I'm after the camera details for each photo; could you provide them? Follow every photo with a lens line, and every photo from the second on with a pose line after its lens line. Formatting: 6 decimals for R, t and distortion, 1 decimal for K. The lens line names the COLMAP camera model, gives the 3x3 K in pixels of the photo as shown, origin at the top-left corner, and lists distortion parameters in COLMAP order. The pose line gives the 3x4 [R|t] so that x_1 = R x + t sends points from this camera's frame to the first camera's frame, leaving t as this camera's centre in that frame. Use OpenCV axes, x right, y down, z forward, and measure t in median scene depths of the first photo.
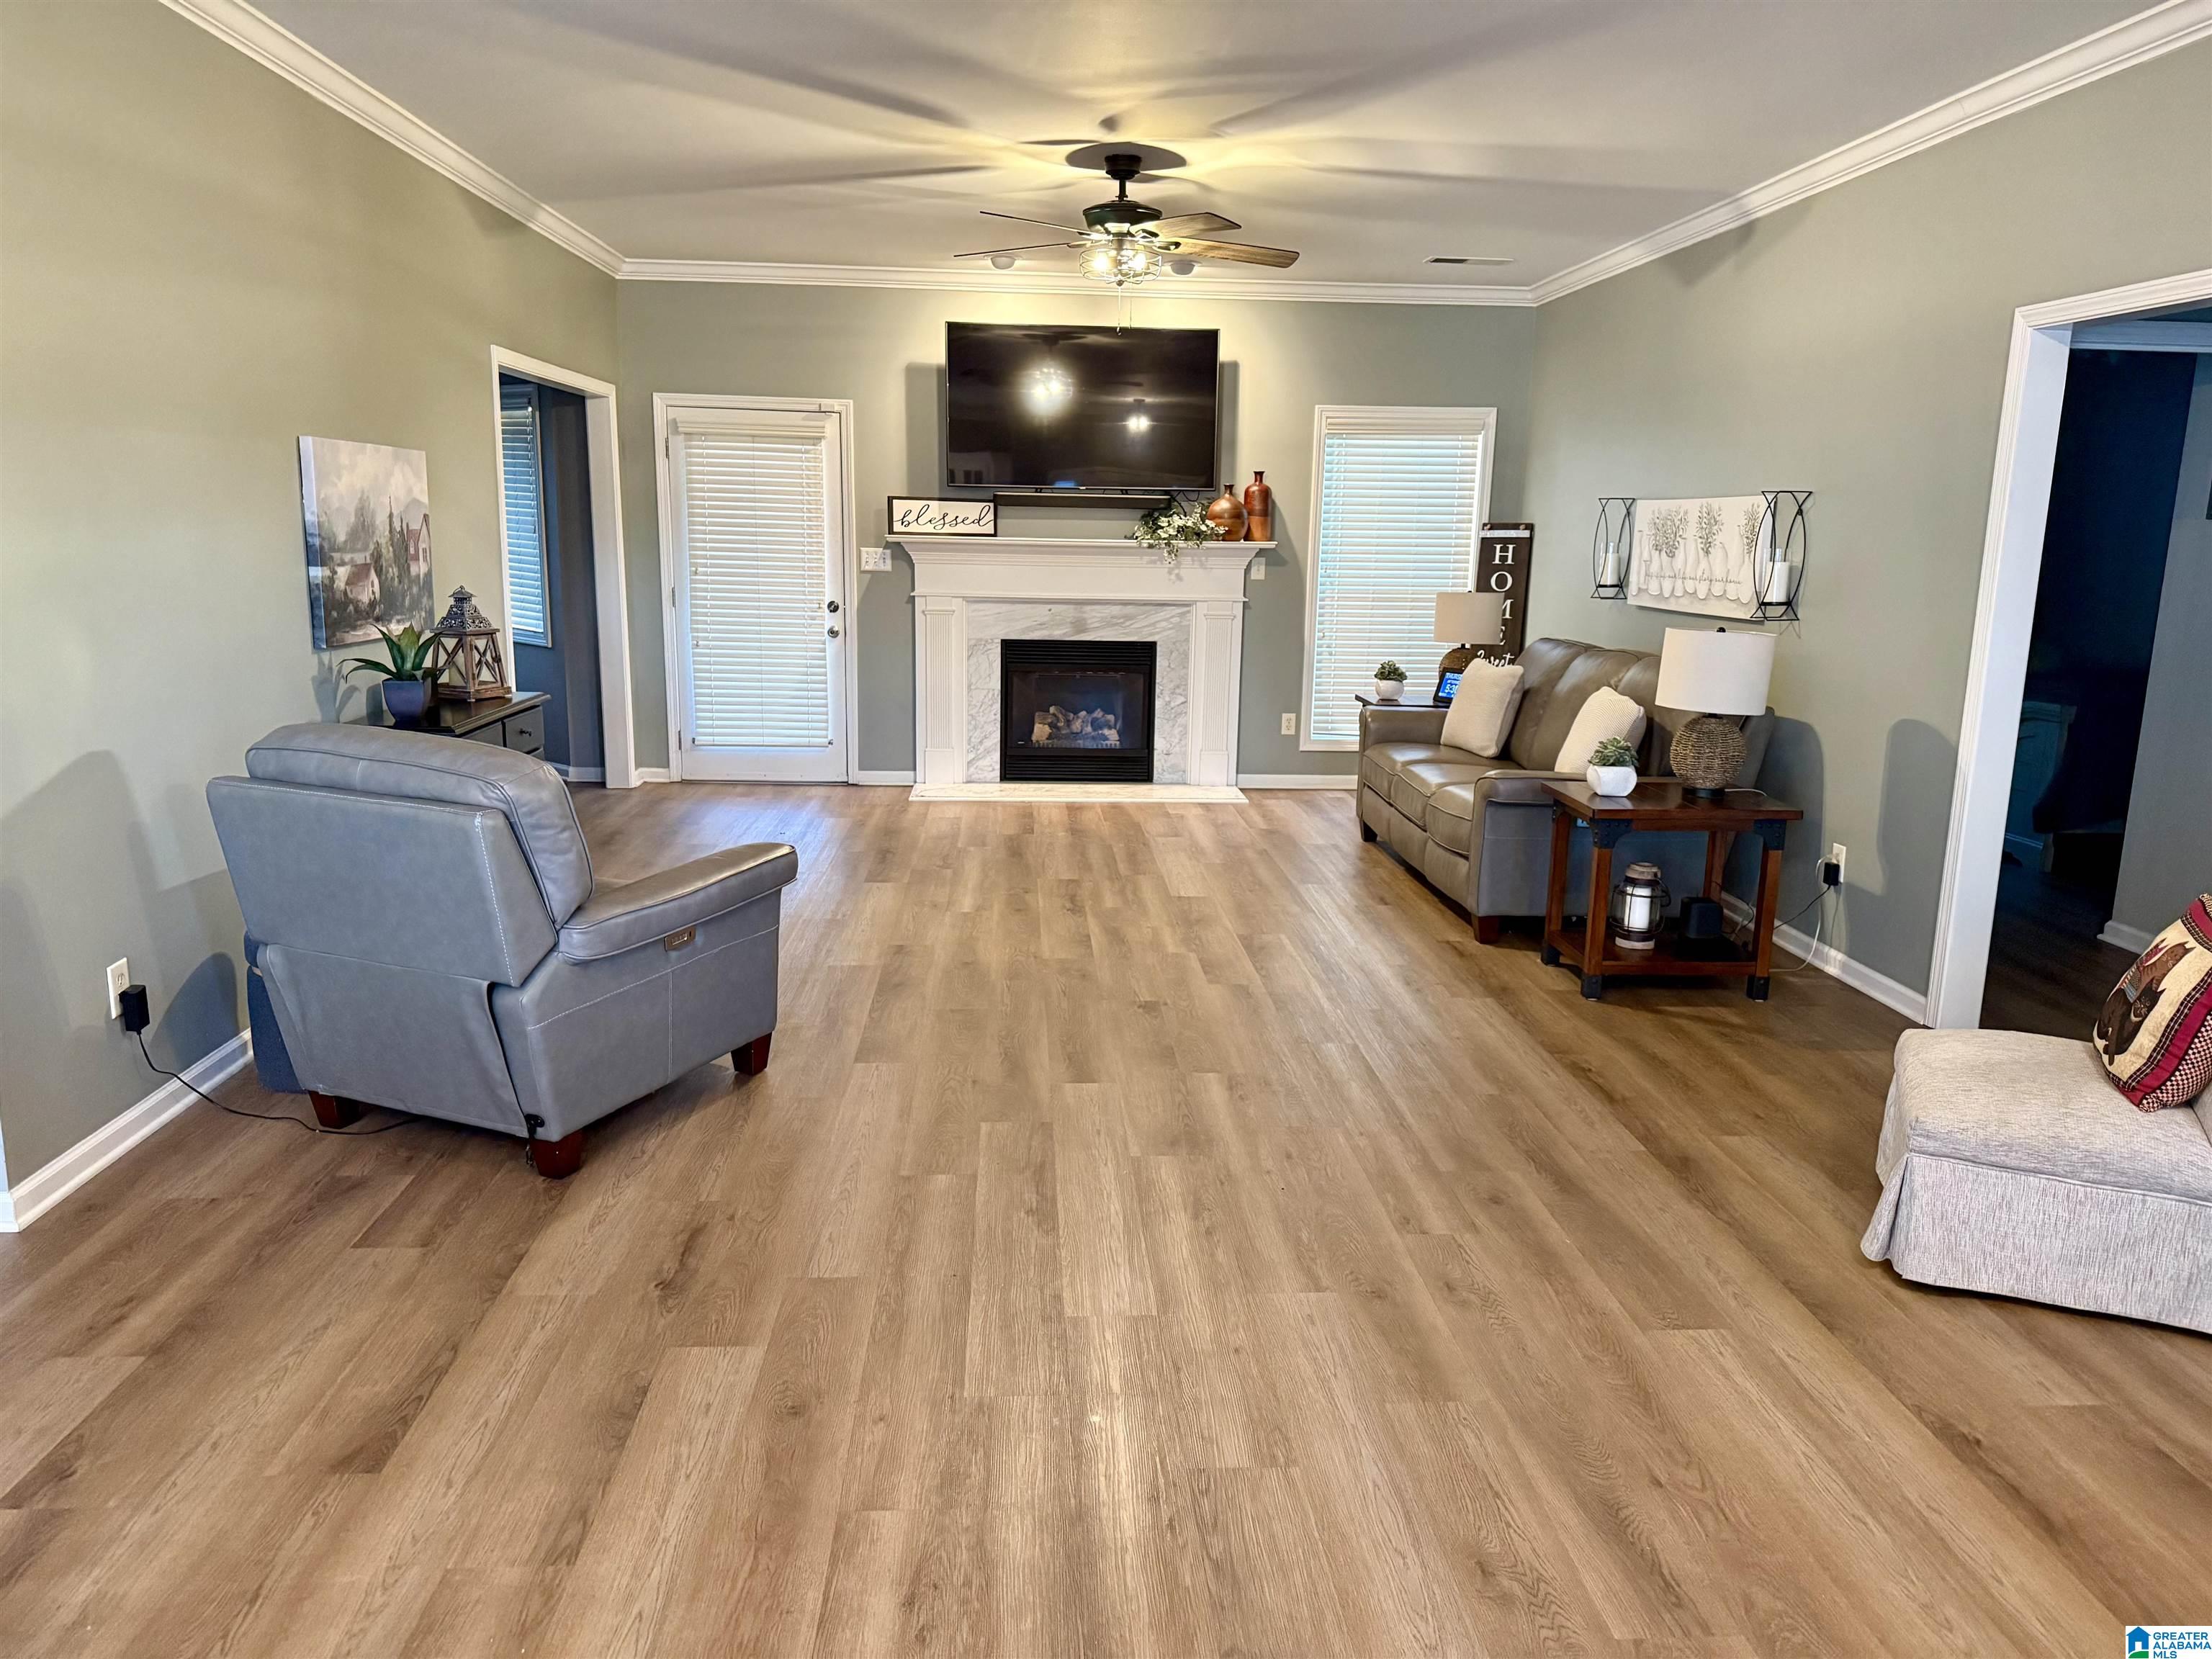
lens RADIAL K [[1541.5, 0, 1121.1], [0, 1541.5, 840.5], [0, 0, 1]] dist [0.059390, -0.080222]
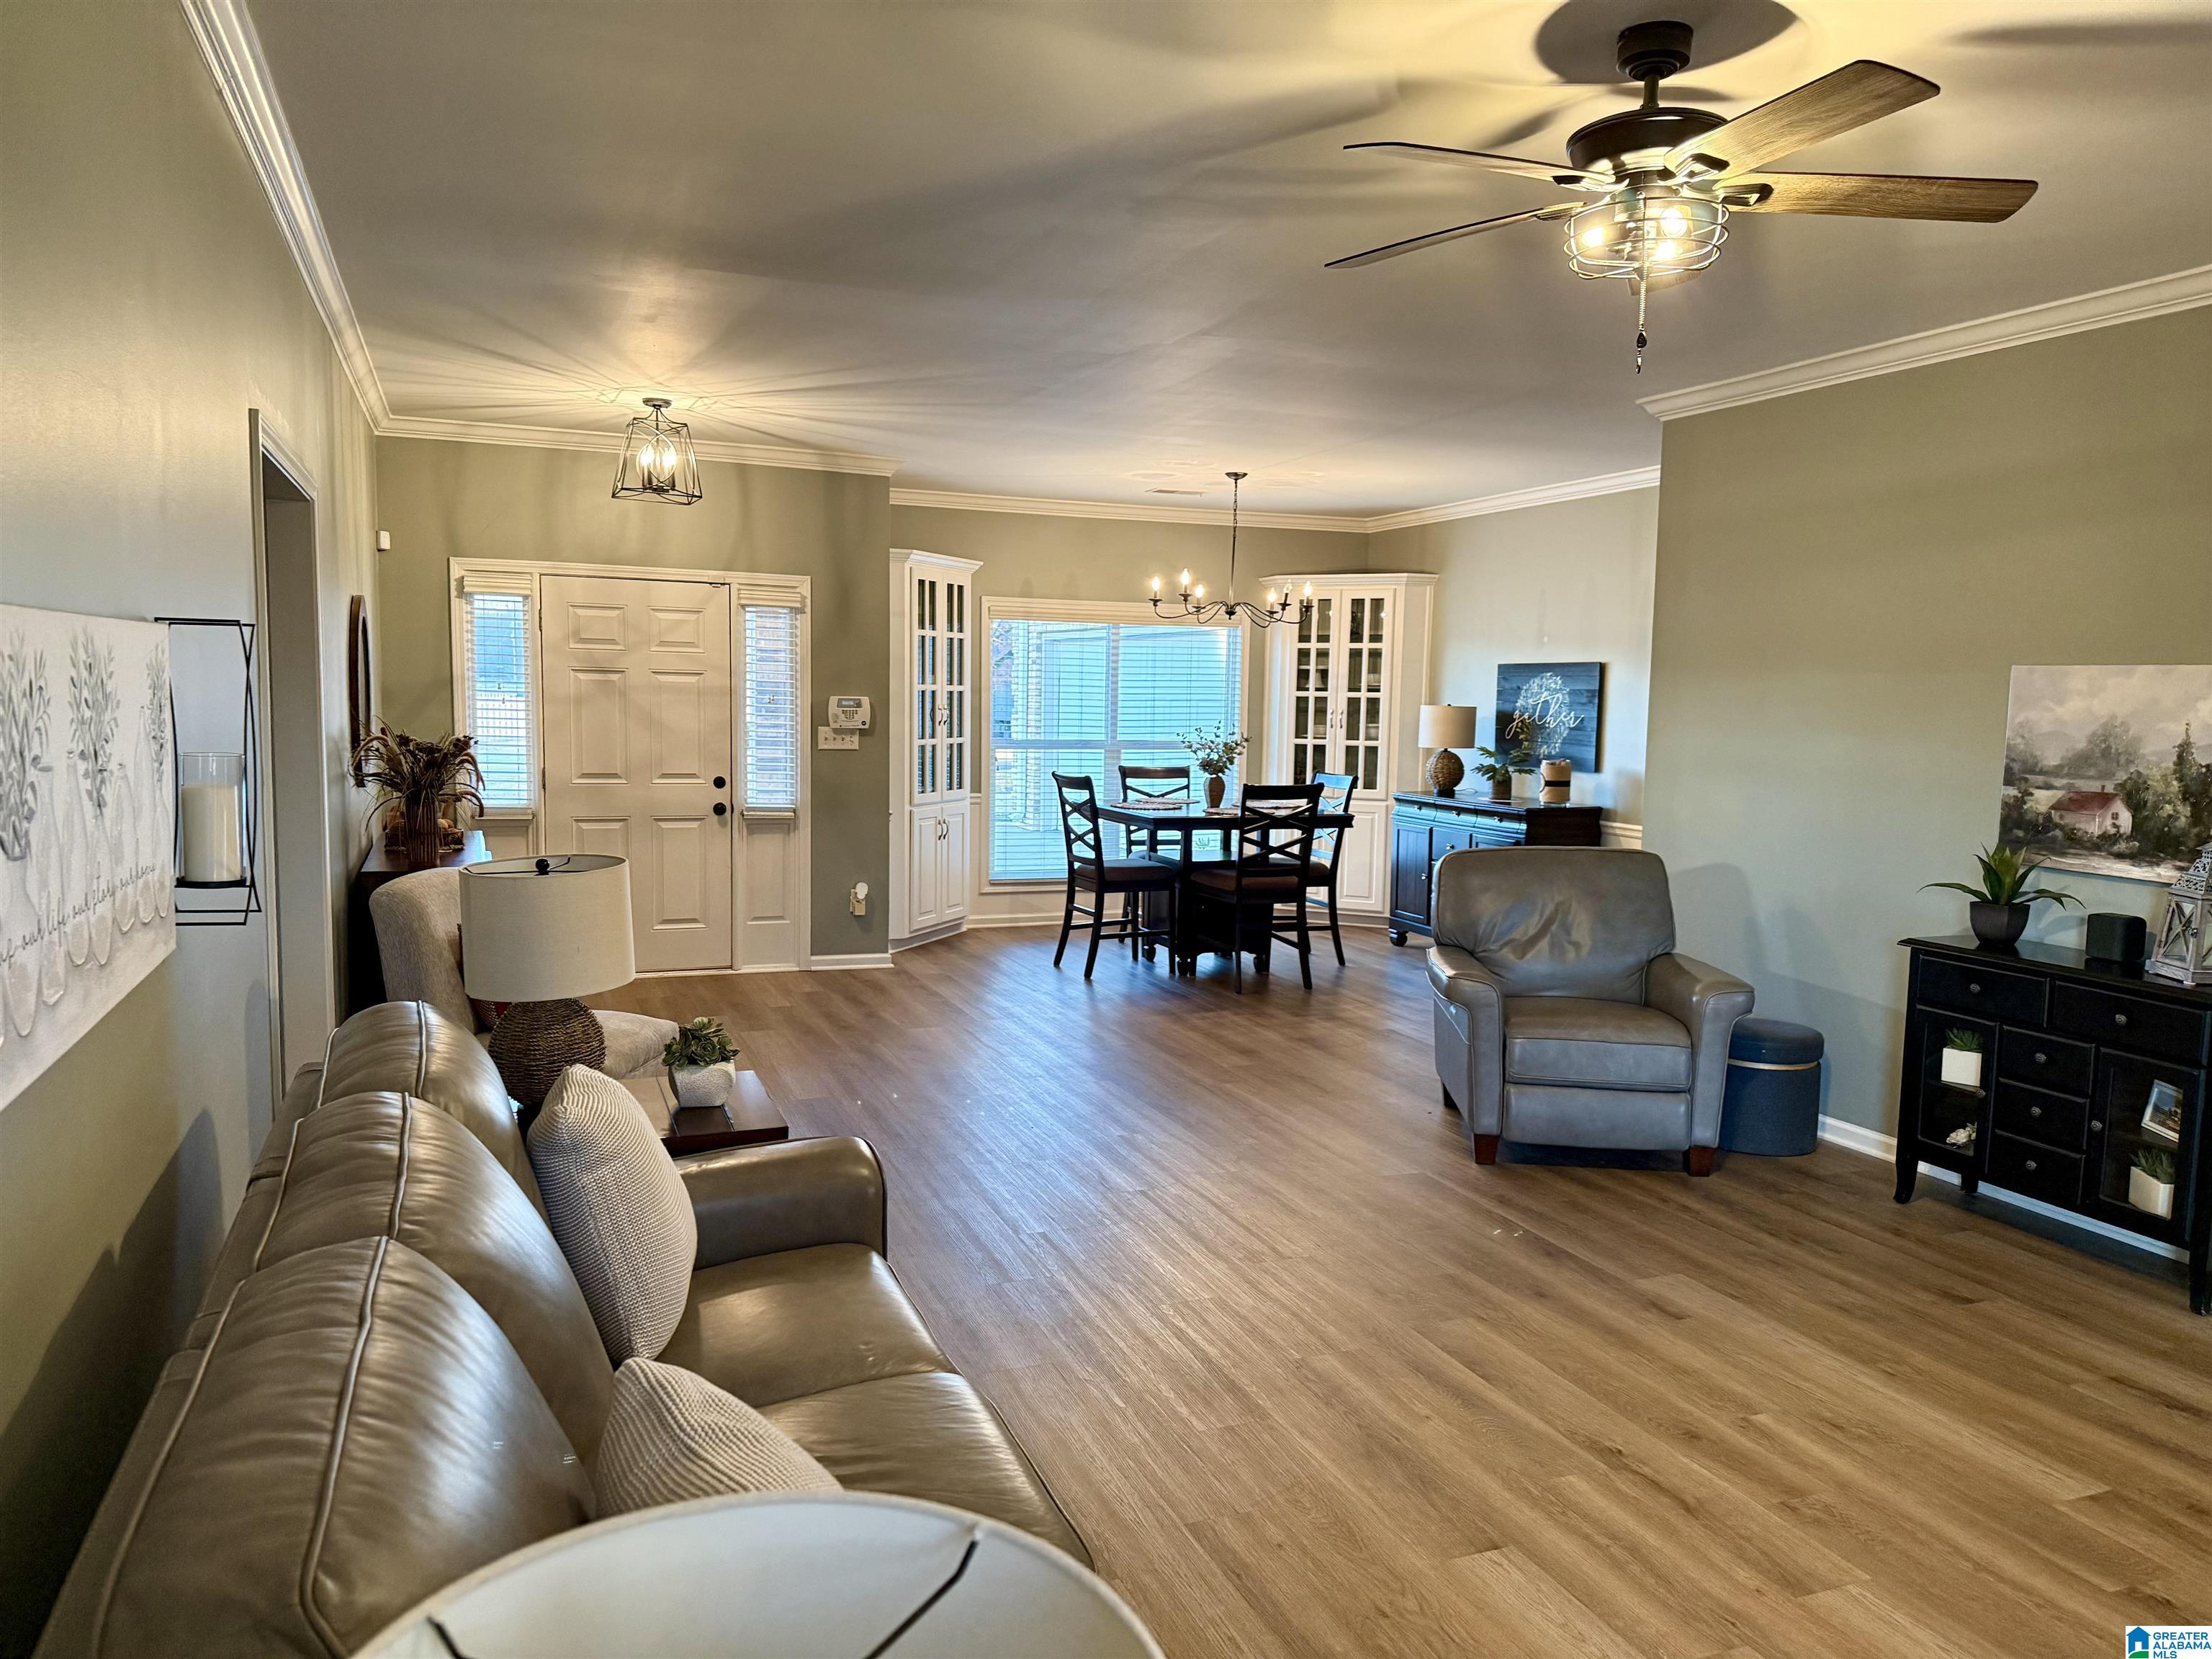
lens RADIAL K [[1541.5, 0, 1108.8], [0, 1541.5, 832.8], [0, 0, 1]] dist [0.059390, -0.080222]
pose [[-0.952529, -0.013106, -0.304165, 0.527364], [-0.099337, 0.957774, 0.269816, -0.504271], [0.287785, 0.287223, -0.913610, 2.447626]]
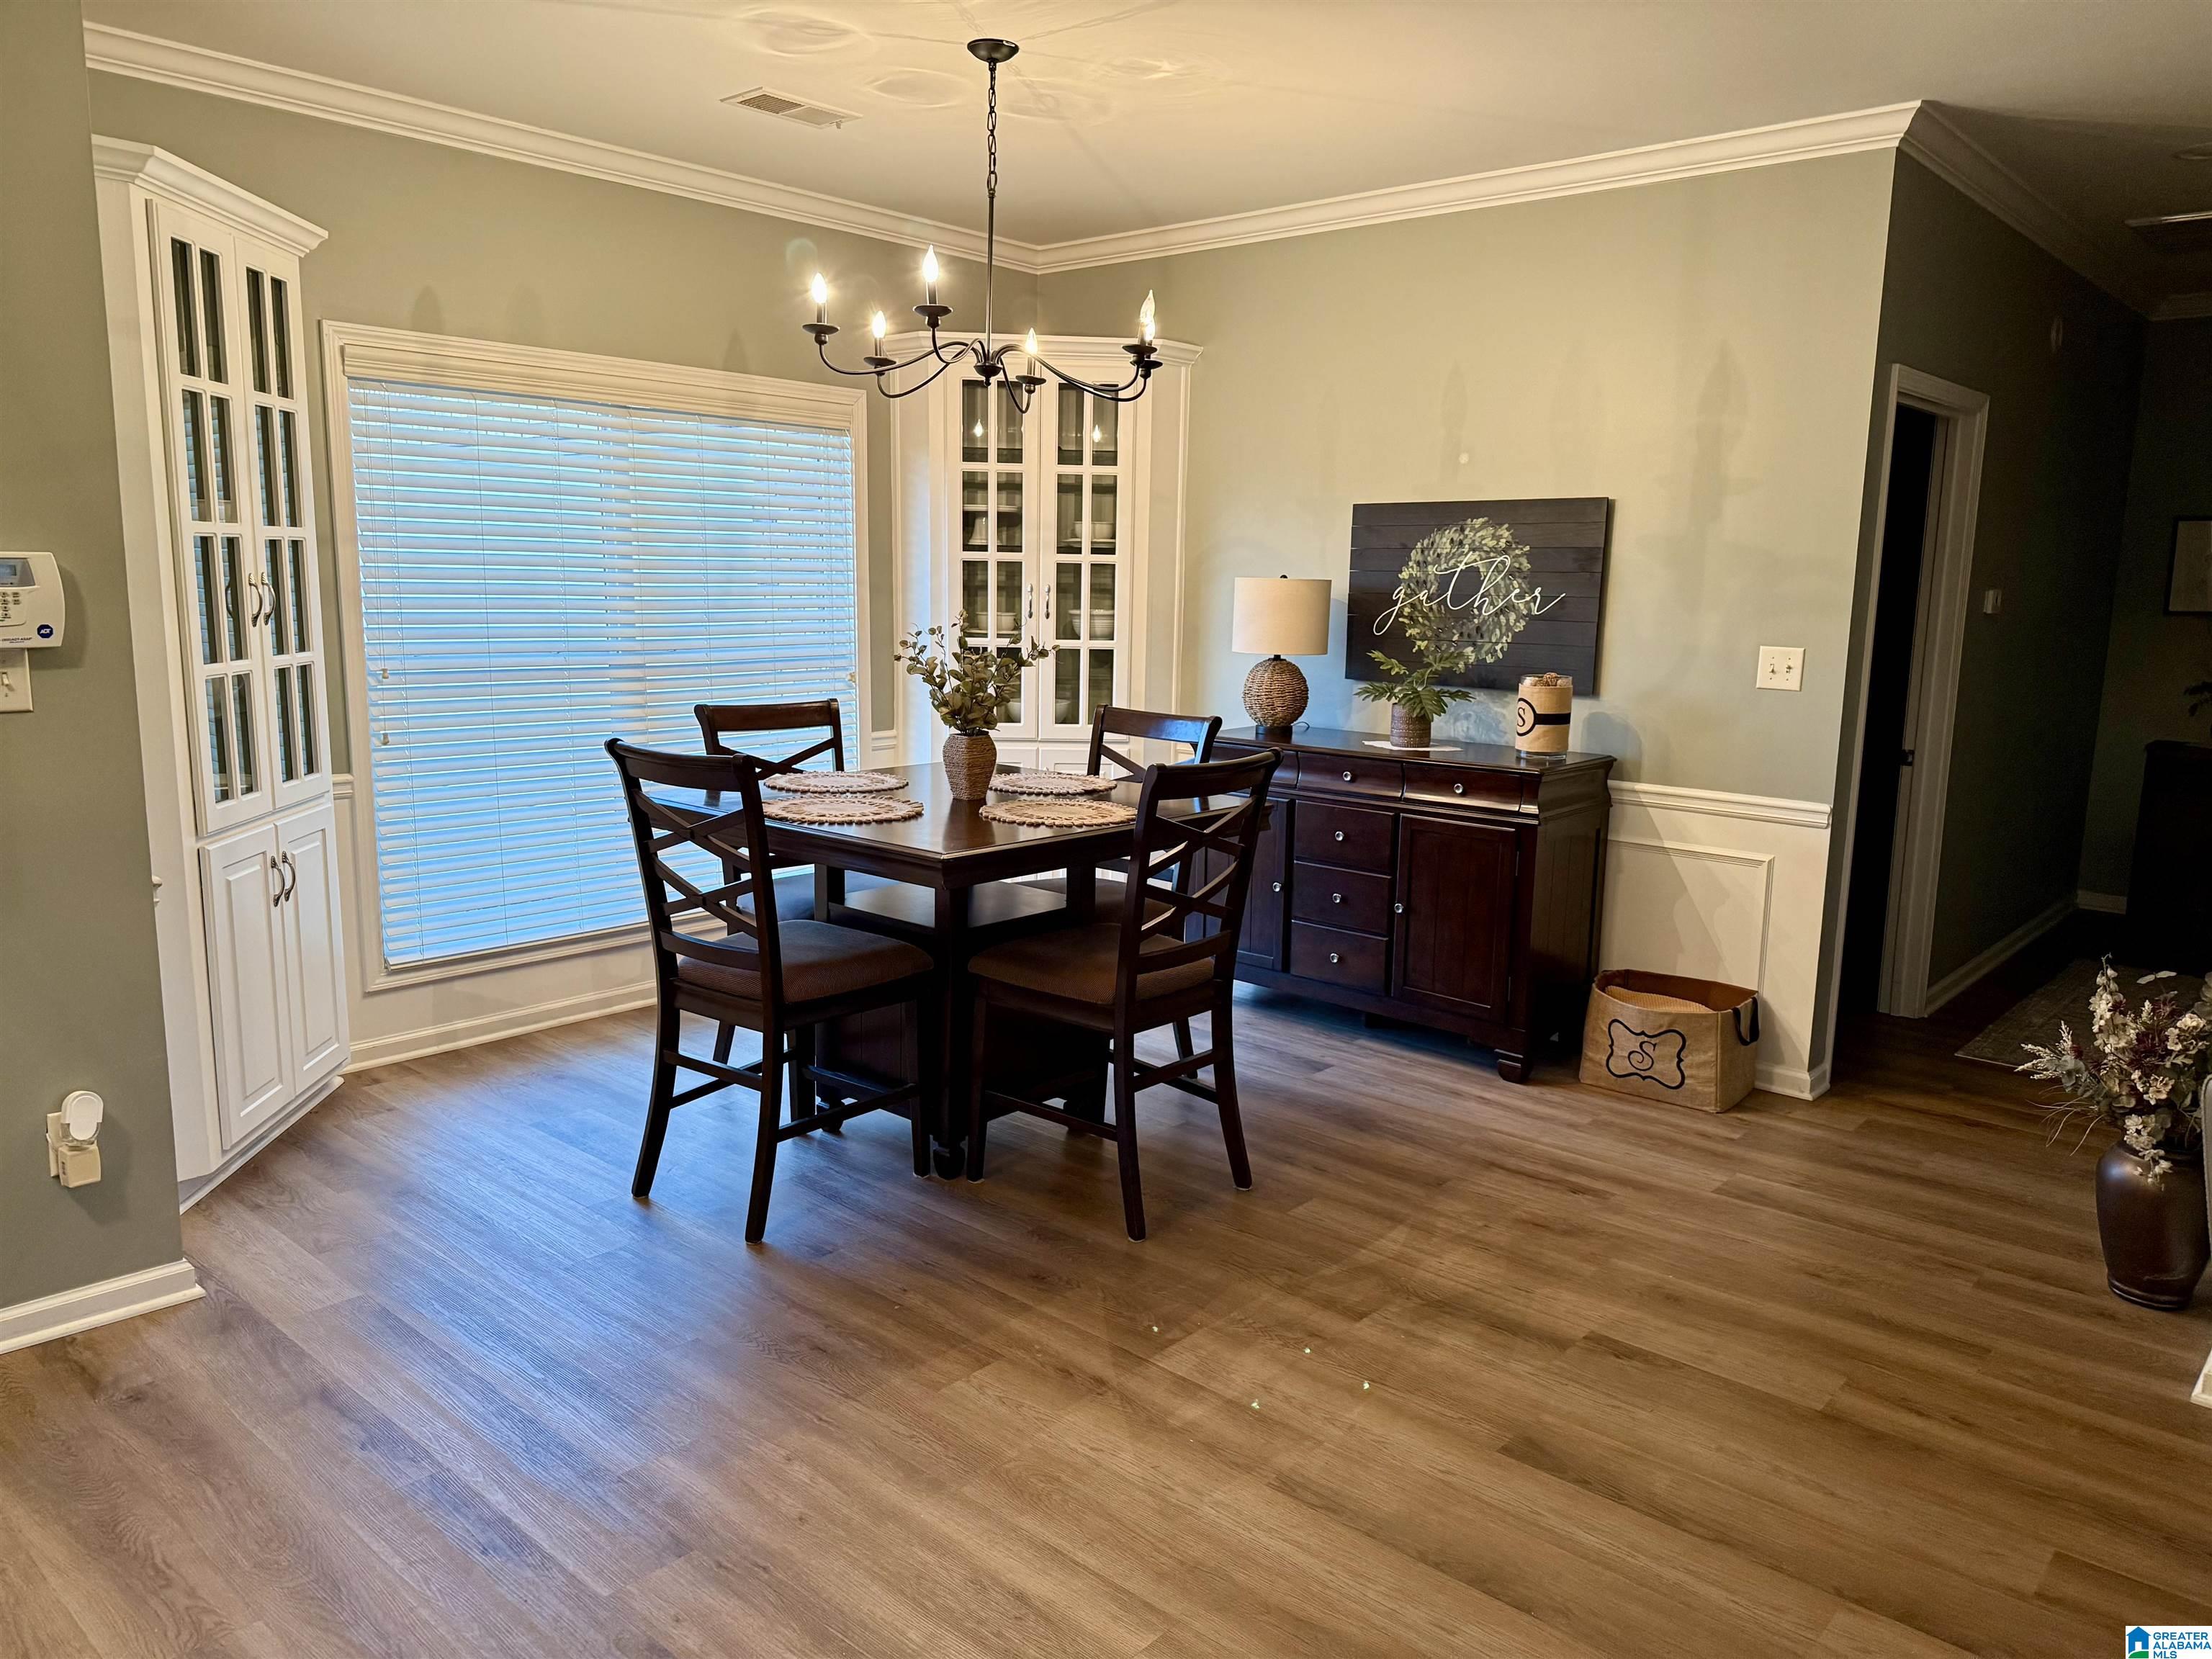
lens RADIAL K [[1541.5, 0, 1125.0], [0, 1541.5, 825.9], [0, 0, 1]] dist [0.059390, -0.080222]
pose [[-0.706973, 0.075700, -0.703178, 0.340095], [-0.174876, 0.944670, 0.277518, -0.205849], [0.685279, 0.319167, -0.654618, 1.029624]]
